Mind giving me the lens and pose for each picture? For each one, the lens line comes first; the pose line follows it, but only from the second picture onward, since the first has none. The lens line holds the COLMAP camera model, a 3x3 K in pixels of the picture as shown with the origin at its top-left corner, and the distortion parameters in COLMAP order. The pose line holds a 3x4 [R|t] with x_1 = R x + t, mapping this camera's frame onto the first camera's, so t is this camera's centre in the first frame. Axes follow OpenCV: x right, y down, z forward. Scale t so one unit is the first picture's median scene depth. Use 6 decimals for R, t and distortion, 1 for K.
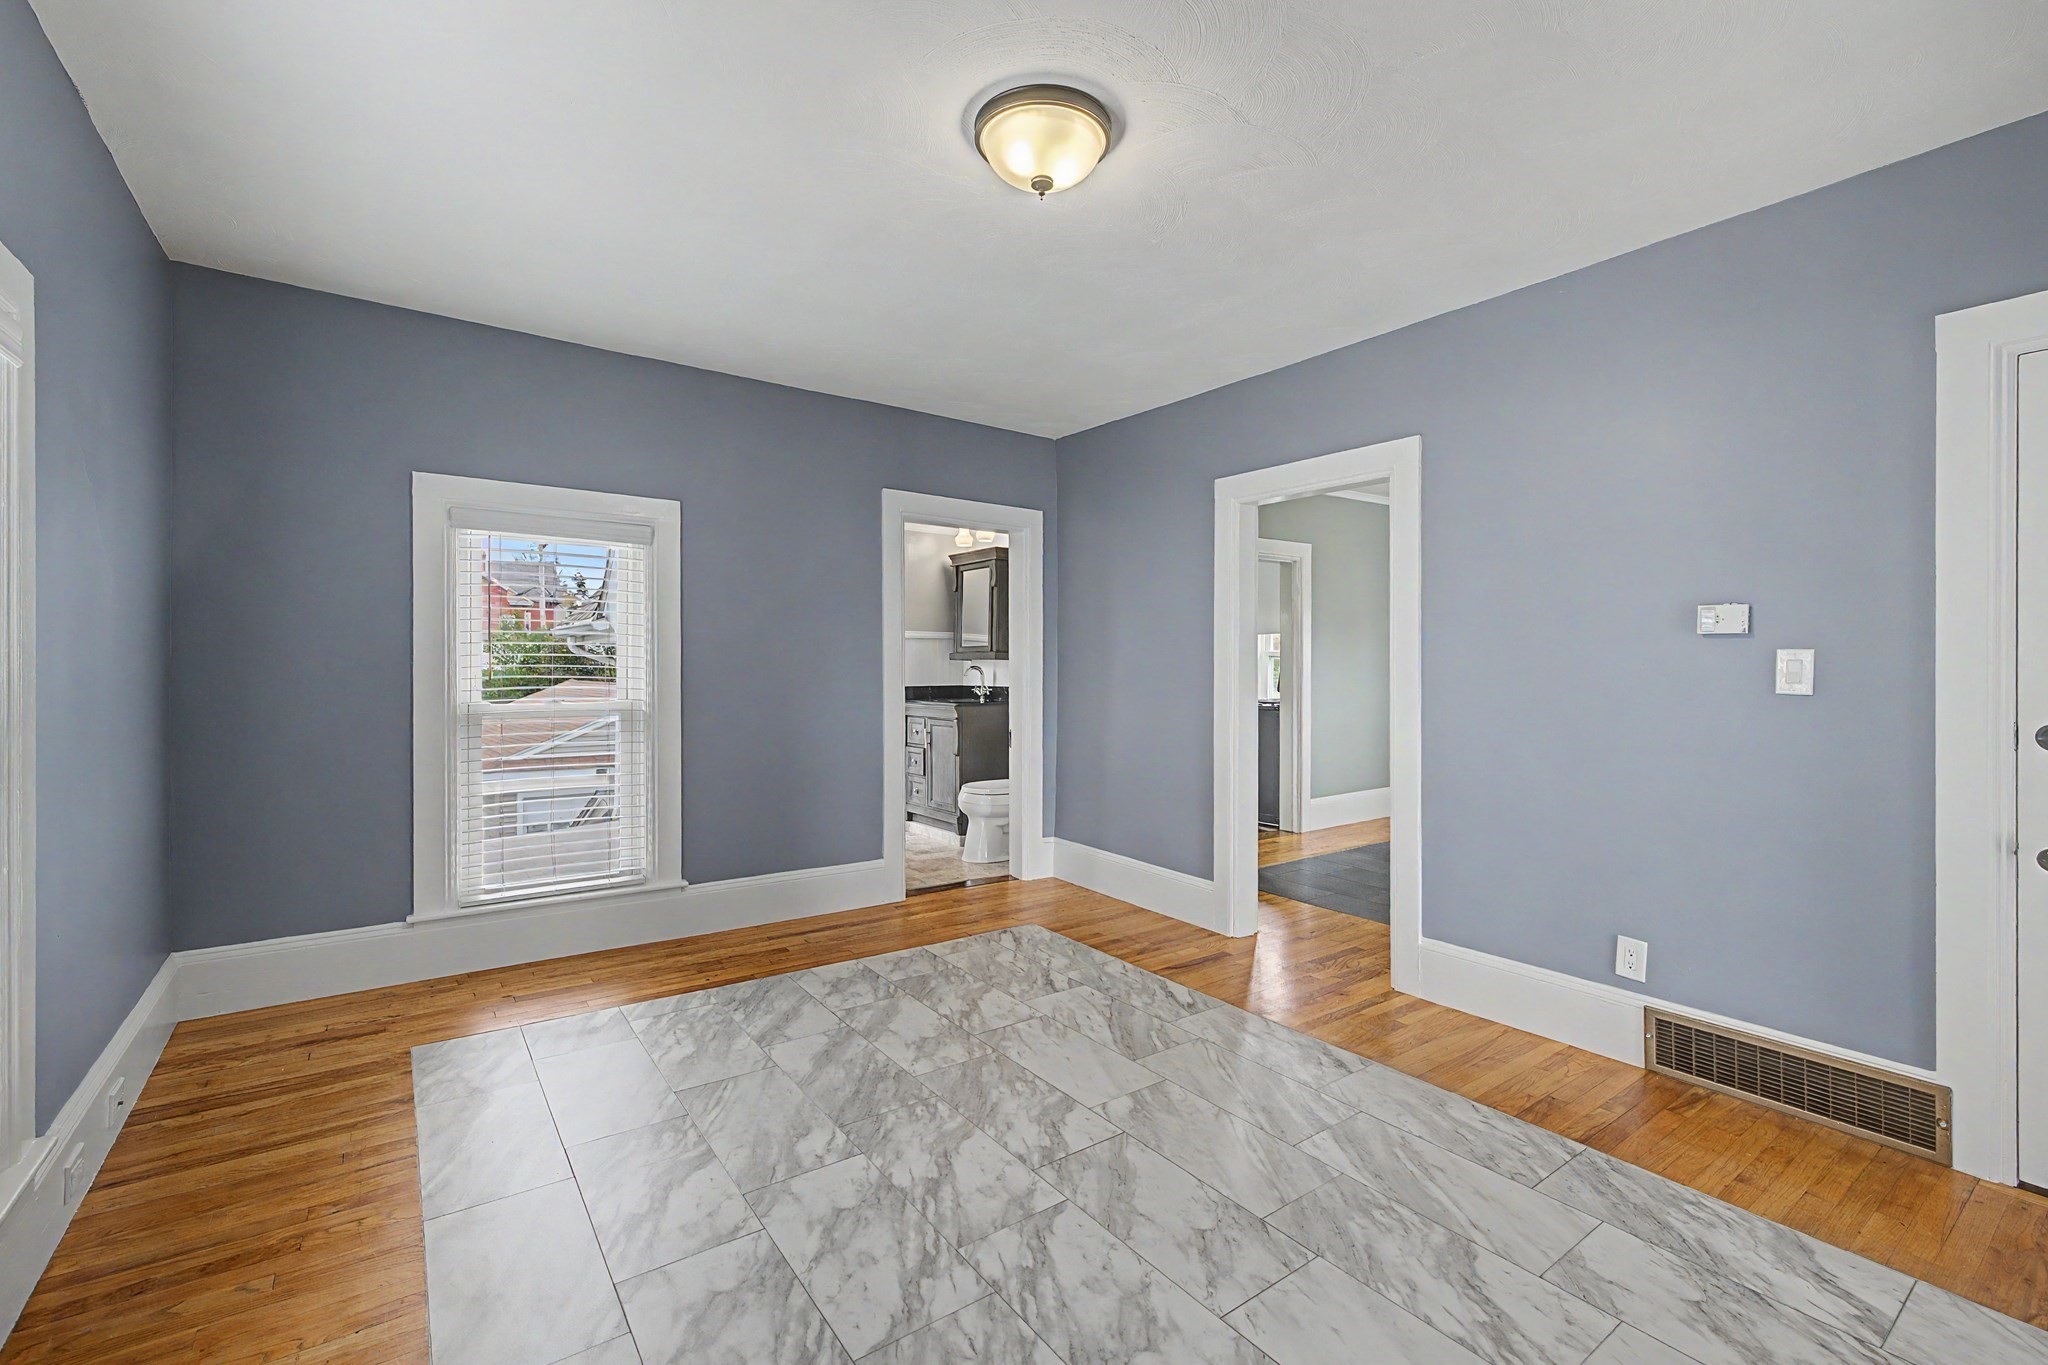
lens RADIAL K [[878.2, 0, 1028.4], [0, 878.2, 664.3], [0, 0, 1]] dist [0.002259, -0.000185]
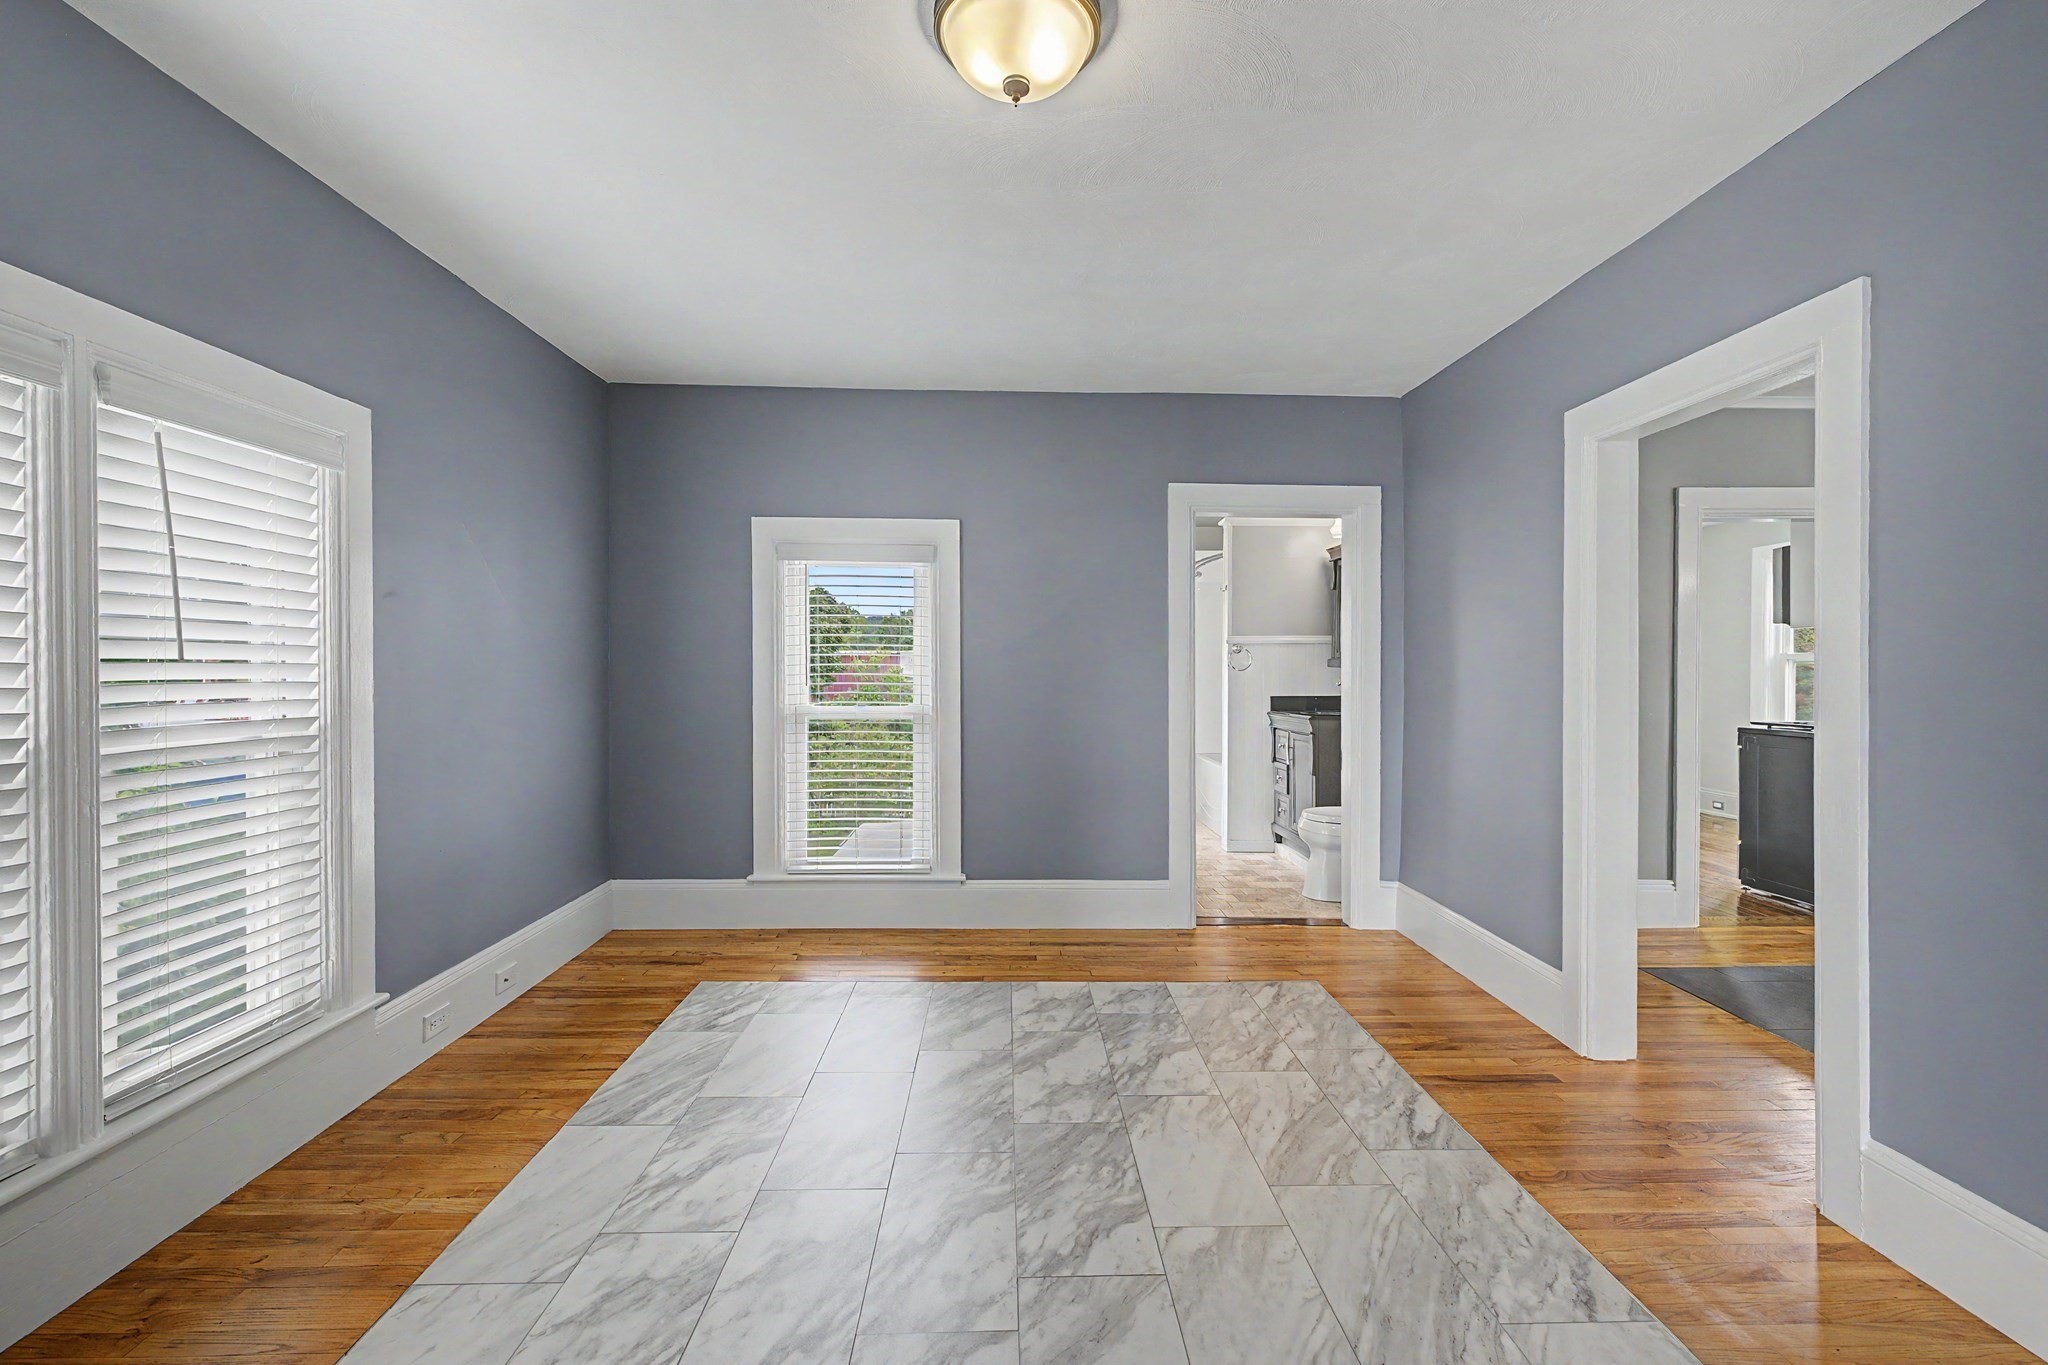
lens RADIAL K [[862.6, 0, 1032.2], [0, 862.6, 675.4], [0, 0, 1]] dist [0.003036, -0.000776]
pose [[0.827581, -0.000031, -0.561346, 0.270704], [0.001527, 0.999996, 0.002196, 0.001773], [0.561344, -0.002675, 0.827578, 0.188627]]
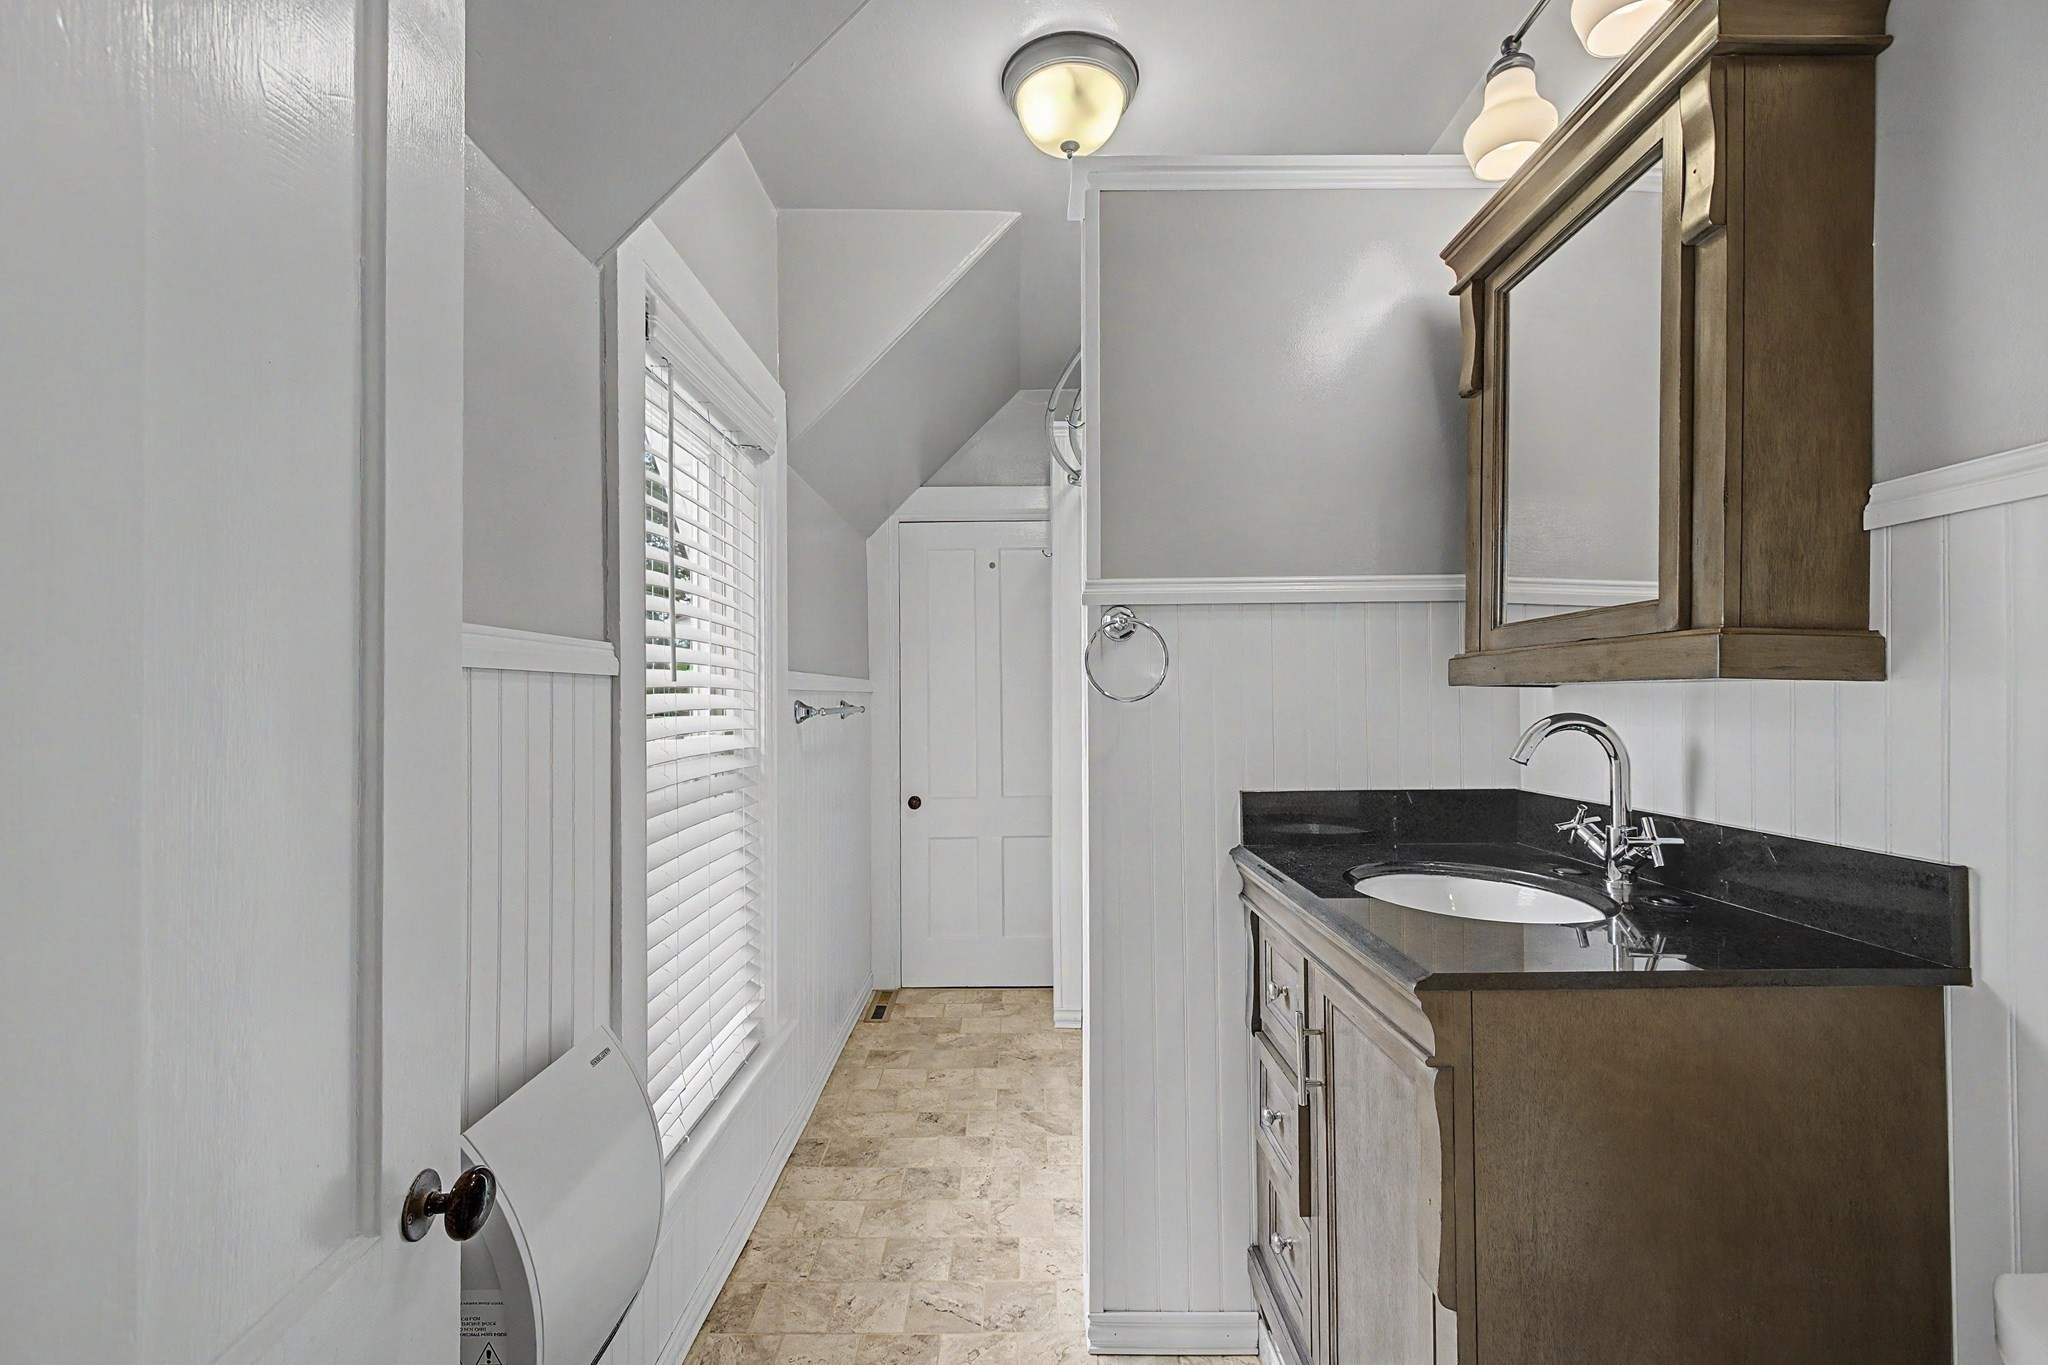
lens RADIAL K [[867.8, 0, 1009.9], [0, 867.8, 683.1], [0, 0, 1]] dist [0.000852, 0.000116]
pose [[0.796781, -0.012573, -0.604137, -0.073631], [0.005290, 0.999890, -0.013833, -0.005276], [0.604245, 0.007826, 0.796760, 1.293488]]
